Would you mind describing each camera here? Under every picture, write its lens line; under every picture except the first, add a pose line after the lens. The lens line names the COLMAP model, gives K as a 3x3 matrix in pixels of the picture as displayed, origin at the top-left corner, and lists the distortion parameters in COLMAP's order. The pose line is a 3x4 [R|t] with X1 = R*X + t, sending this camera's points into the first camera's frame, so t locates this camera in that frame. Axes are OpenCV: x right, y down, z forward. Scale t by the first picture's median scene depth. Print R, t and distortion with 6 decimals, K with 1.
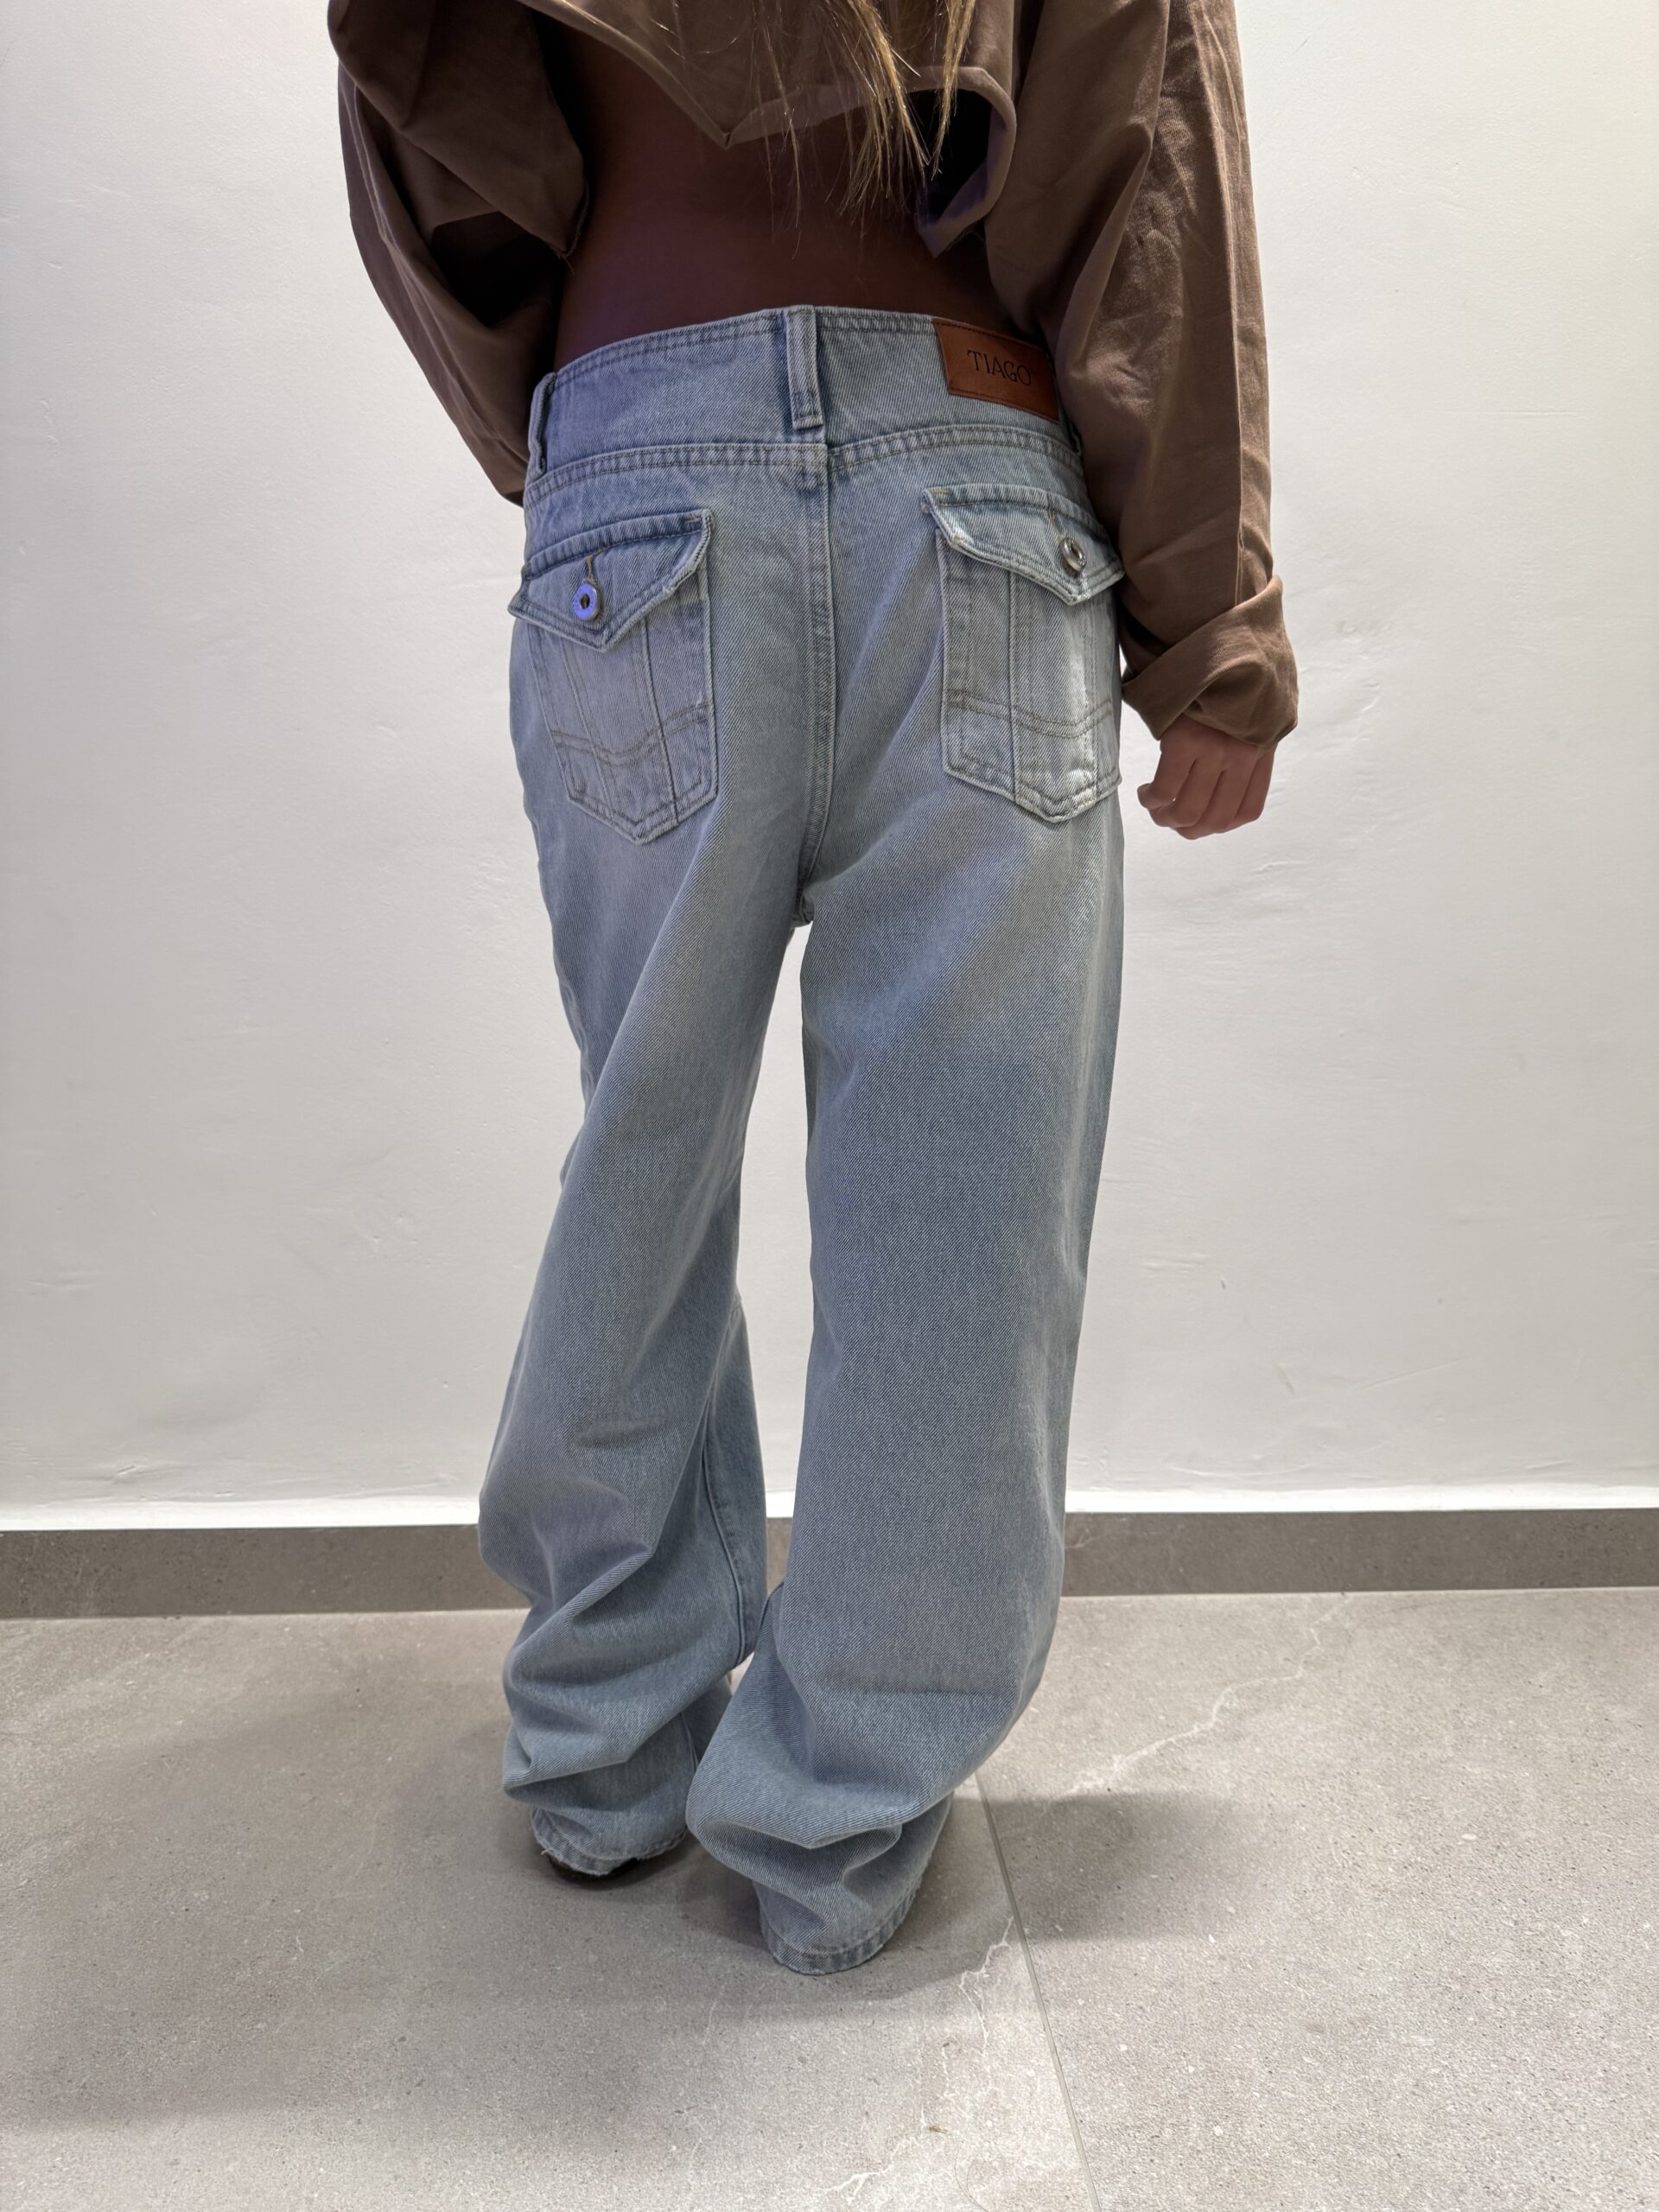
lens RADIAL K [[1613.1, 0, 843.7], [0, 1613.1, 1111.4], [0, 0, 1]] dist [-0.003760, -0.003728]
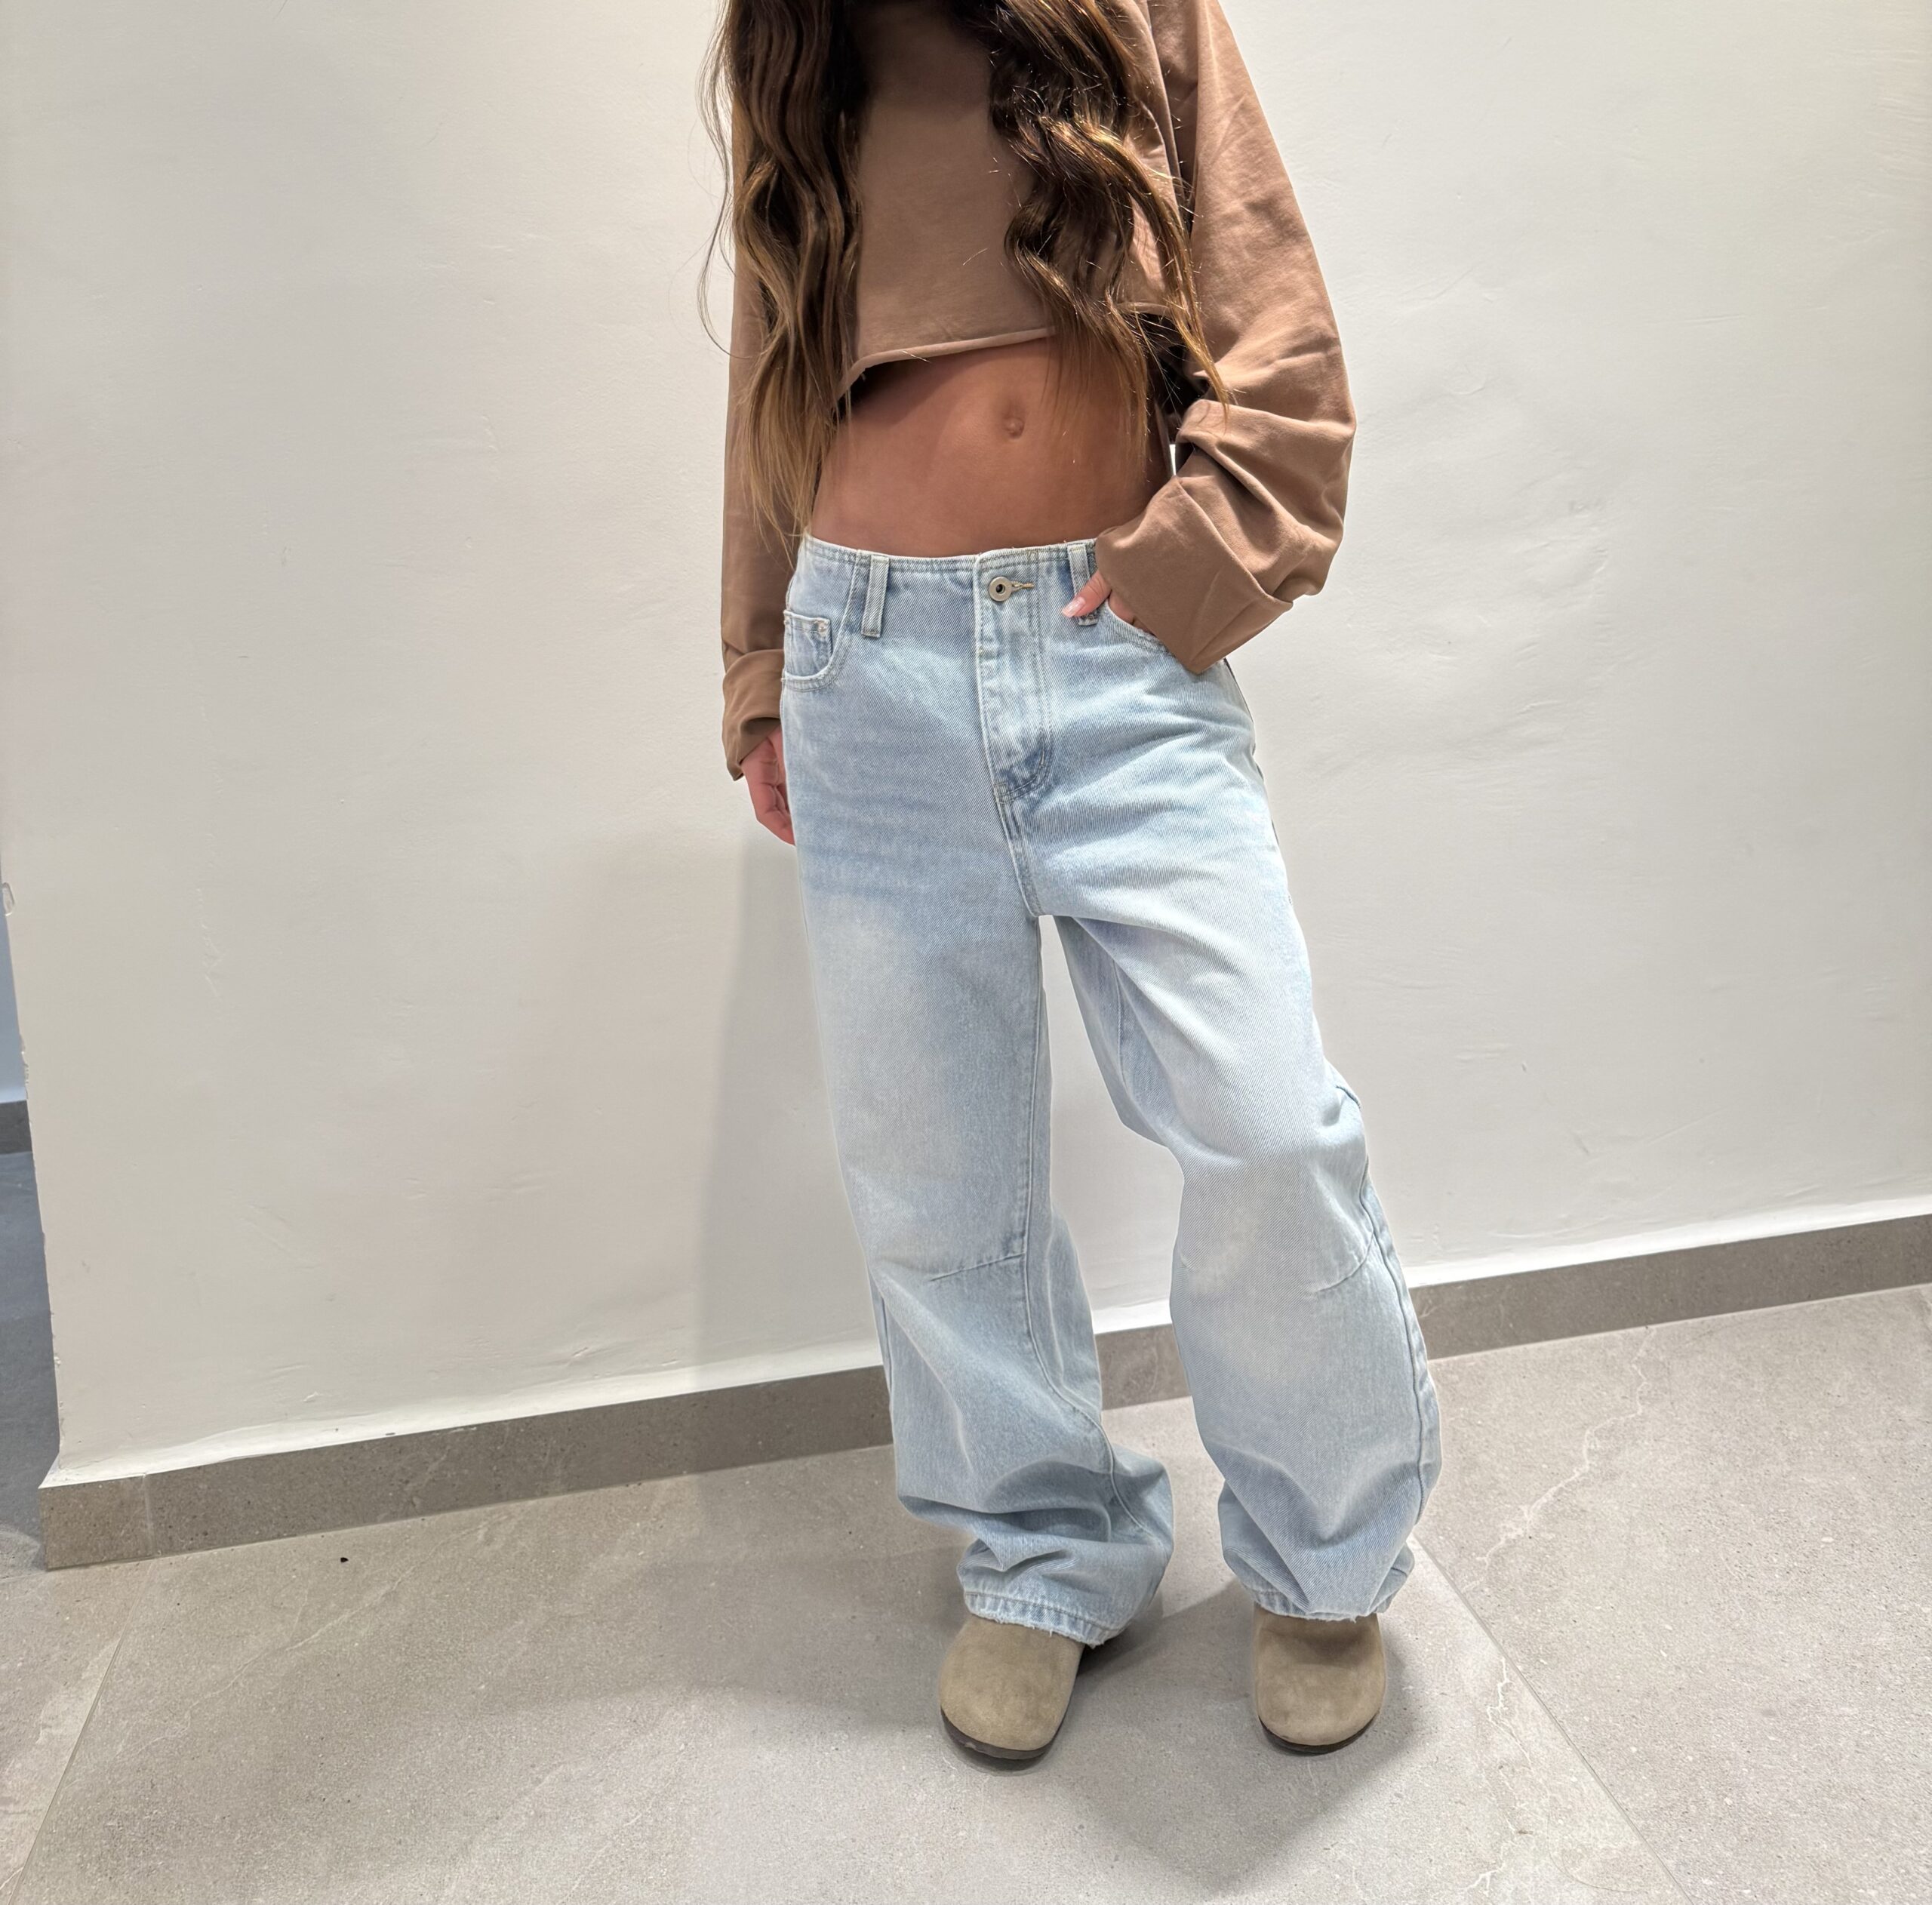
lens RADIAL K [[1878.9, 0, 951.5], [0, 1878.9, 608.8], [0, 0, 1]] dist [-0.005315, 0.000000]
pose [[0.991249, -0.080945, 0.104273, -0.328246], [0.086530, 0.994984, -0.050187, -0.217703], [-0.099688, 0.058771, 0.993282, -0.356292]]
